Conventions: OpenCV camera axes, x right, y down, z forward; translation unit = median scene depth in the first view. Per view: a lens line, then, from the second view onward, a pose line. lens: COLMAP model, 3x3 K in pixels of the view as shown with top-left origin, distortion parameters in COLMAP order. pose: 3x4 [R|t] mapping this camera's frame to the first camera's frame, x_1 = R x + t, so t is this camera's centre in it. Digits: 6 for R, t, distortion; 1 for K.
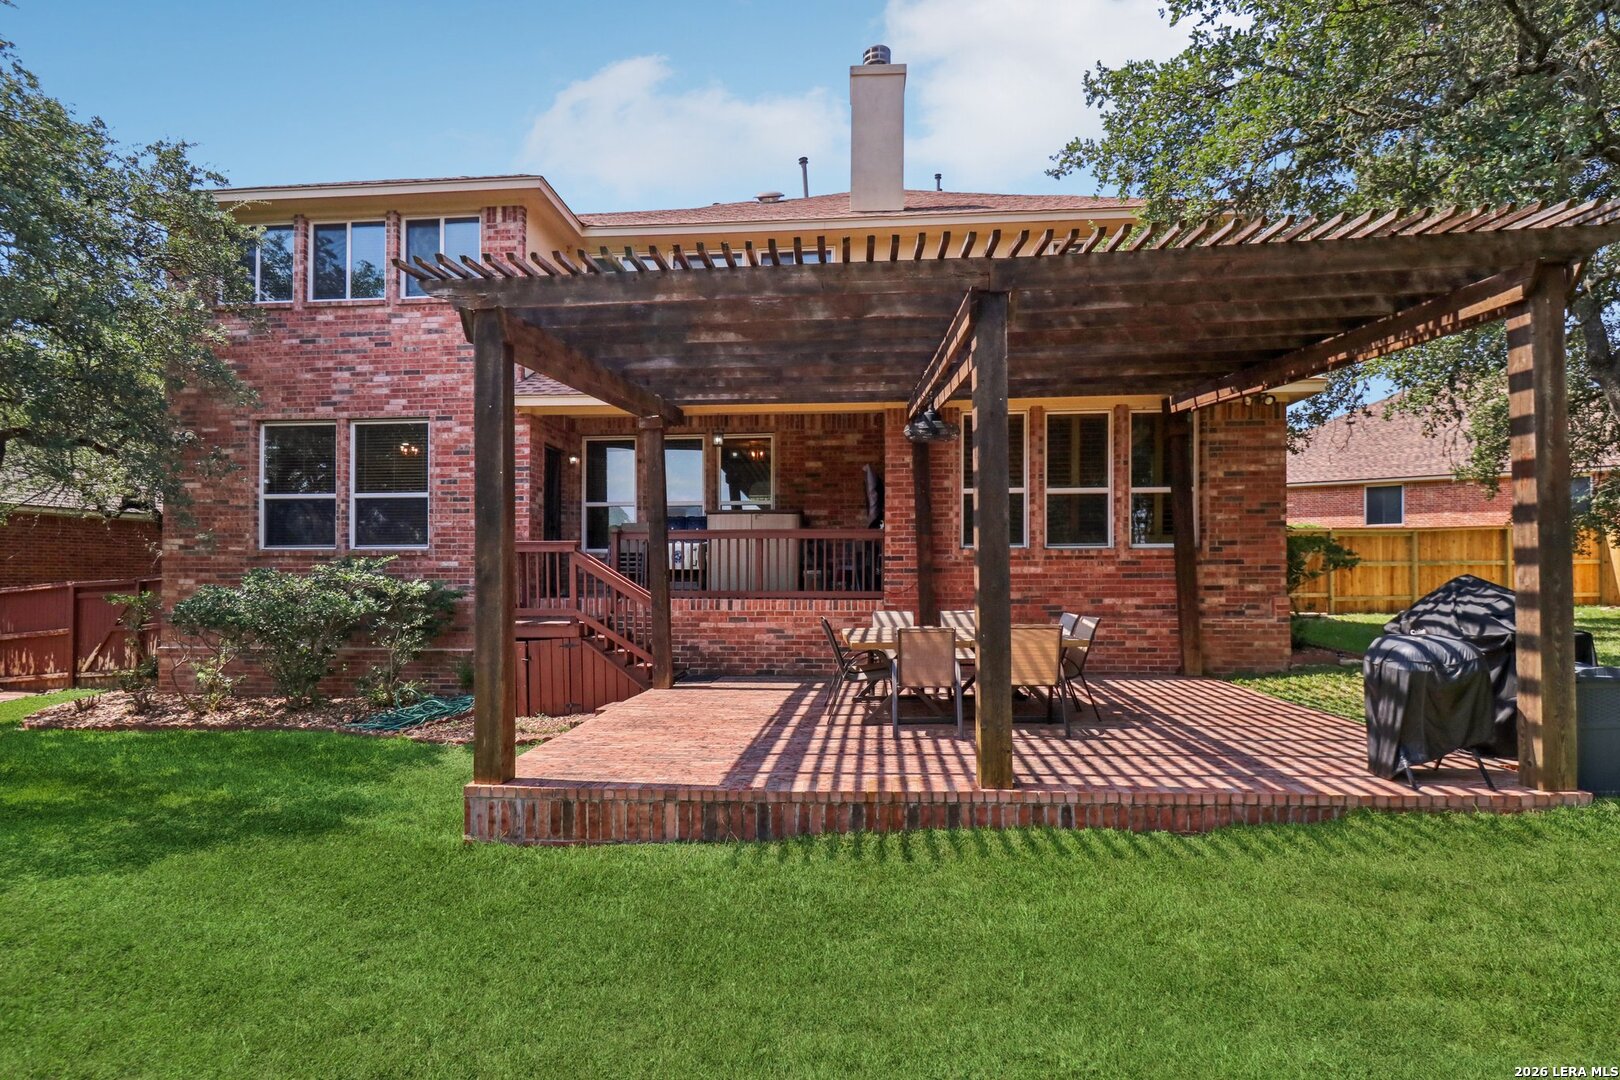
lens RADIAL K [[860.0, 0, 758.1], [0, 860.0, 561.4], [0, 0, 1]] dist [0.003651, 0.000041]
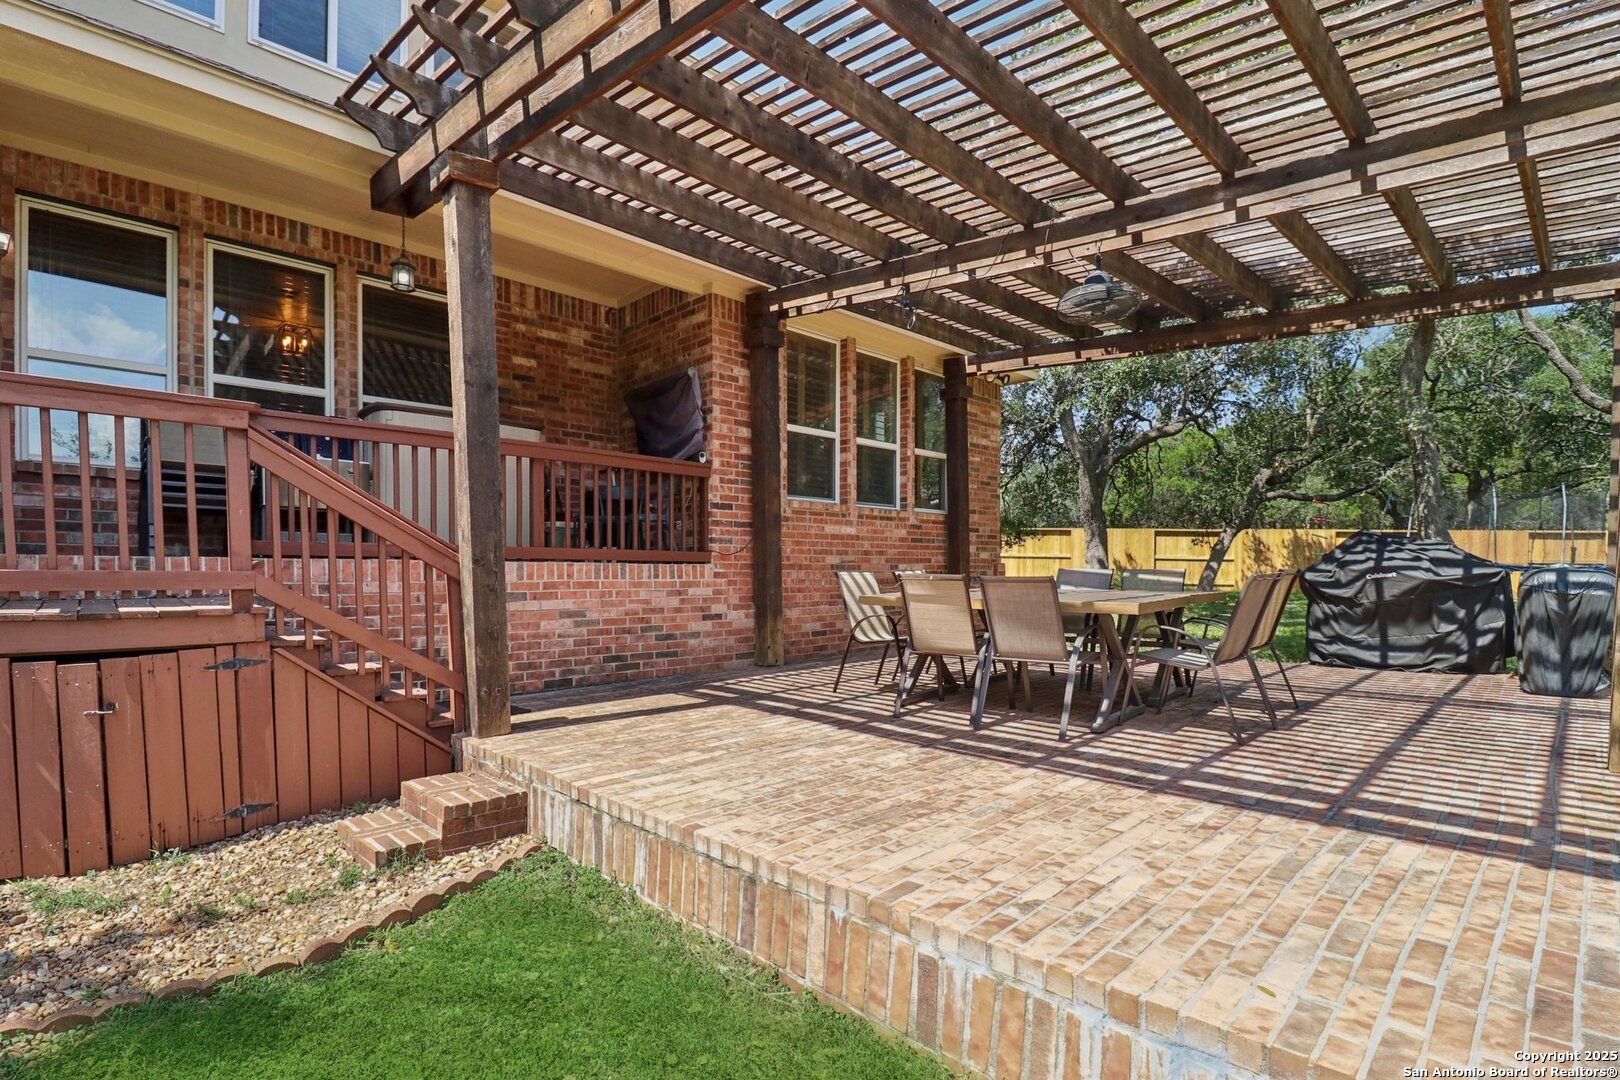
lens RADIAL K [[792.8, 0, 796.8], [0, 792.8, 592.5], [0, 0, 1]] dist [-0.002559, -0.001584]
pose [[0.632025, -0.016634, 0.774769, -0.314205], [-0.014220, 0.999352, 0.033055, 0.045141], [-0.774817, -0.031909, 0.631379, 0.526389]]
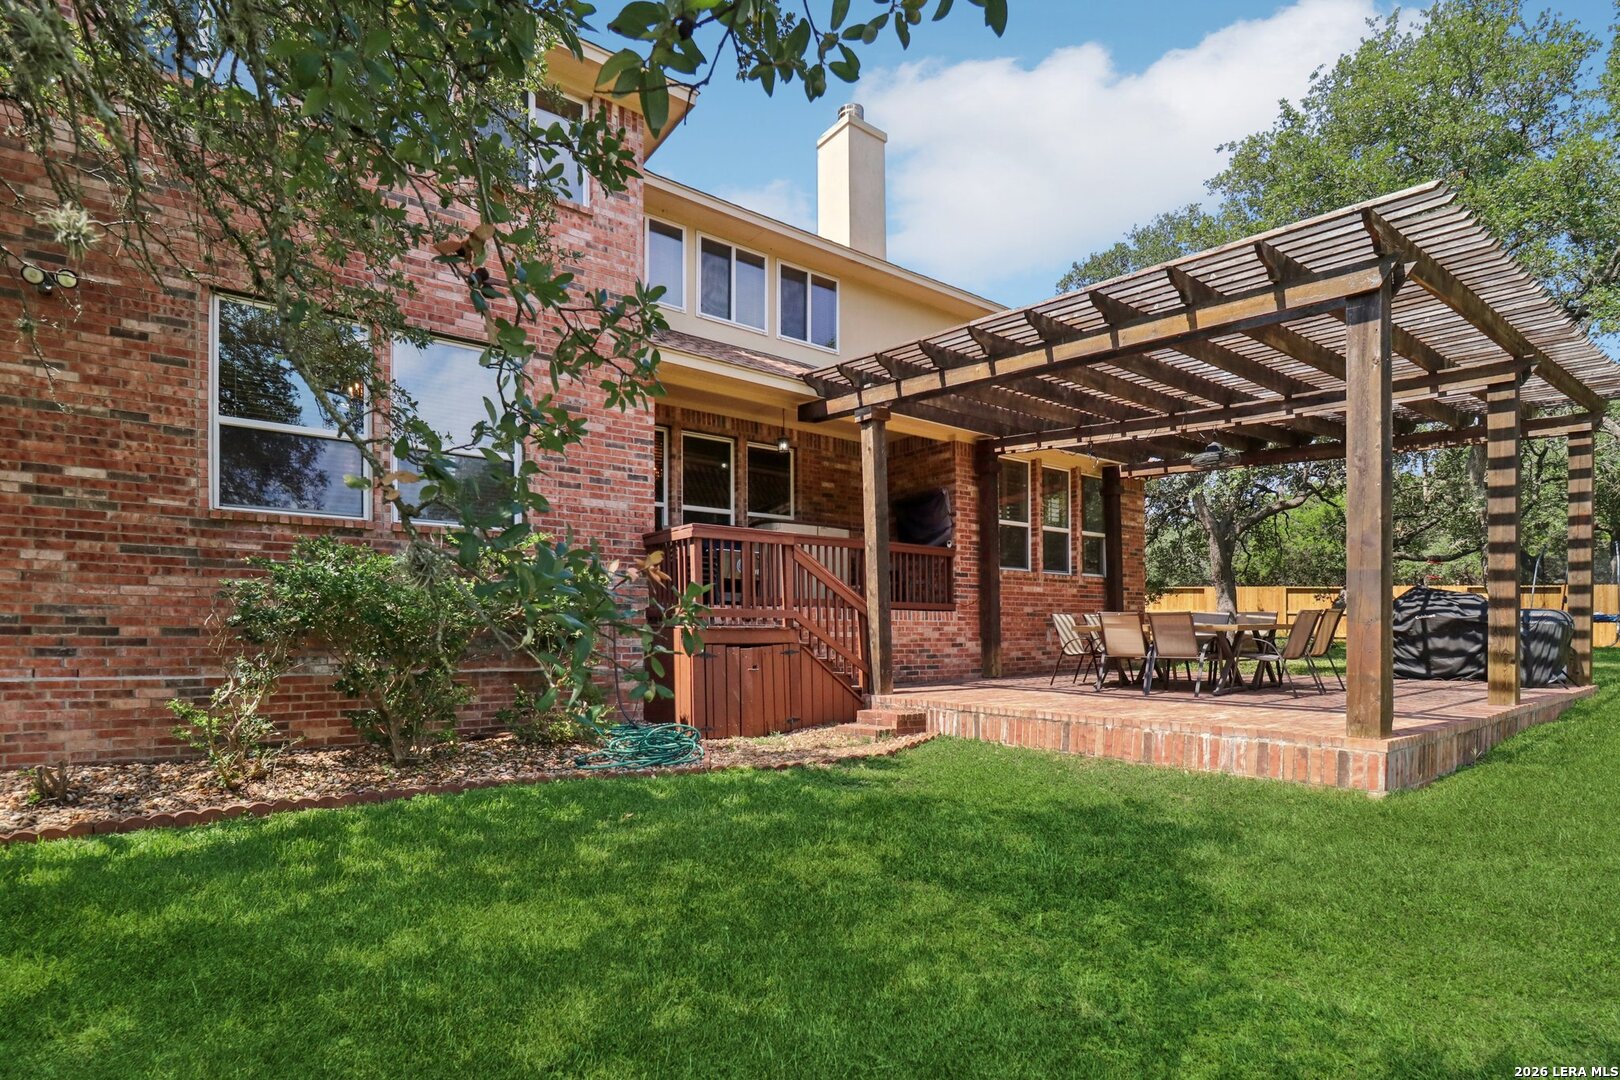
lens RADIAL K [[792.8, 0, 772.5], [0, 792.8, 624.1], [0, 0, 1]] dist [-0.002559, -0.001584]
pose [[0.753317, 0.011910, 0.657550, -0.702812], [-0.013139, 0.999909, -0.003058, 0.066531], [-0.657526, -0.006336, 0.753405, 0.377892]]
